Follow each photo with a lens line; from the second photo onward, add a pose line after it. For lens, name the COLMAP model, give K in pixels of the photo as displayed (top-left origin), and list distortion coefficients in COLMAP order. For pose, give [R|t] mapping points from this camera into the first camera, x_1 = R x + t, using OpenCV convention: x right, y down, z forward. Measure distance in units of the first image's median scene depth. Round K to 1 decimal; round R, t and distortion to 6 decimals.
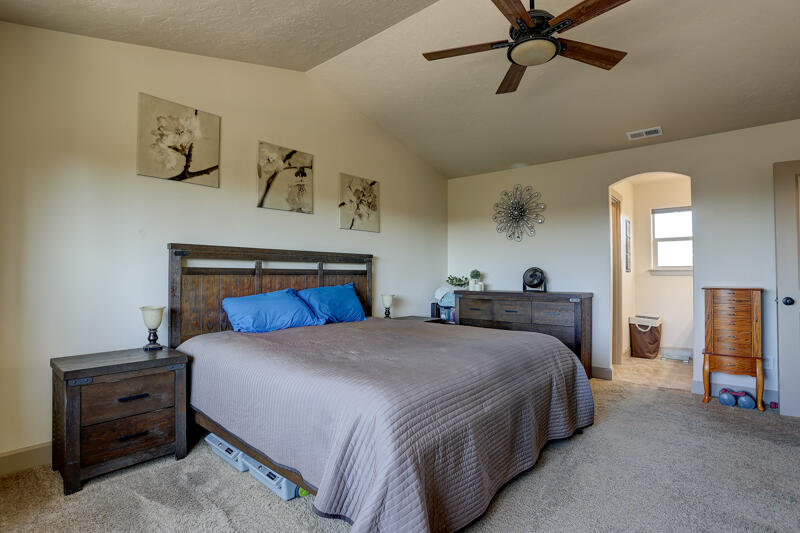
lens RADIAL K [[429.5, 0, 401.3], [0, 429.5, 268.6], [0, 0, 1]] dist [-0.000326, 0.000933]
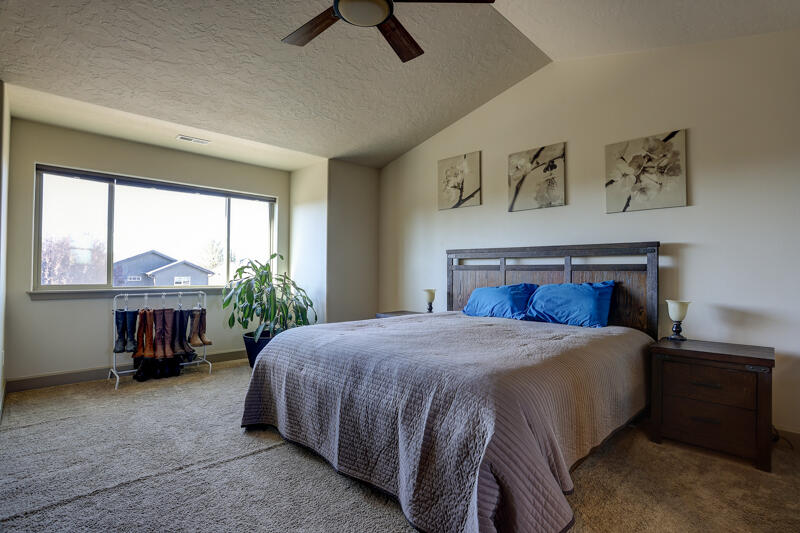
lens RADIAL K [[397.3, 0, 403.0], [0, 397.3, 272.2], [0, 0, 1]] dist [-0.003256, 0.000752]
pose [[-0.082208, 0.001383, -0.996614, 0.712390], [0.009762, 0.999952, 0.000582, 0.015112], [0.996567, -0.009681, -0.082217, 0.750352]]
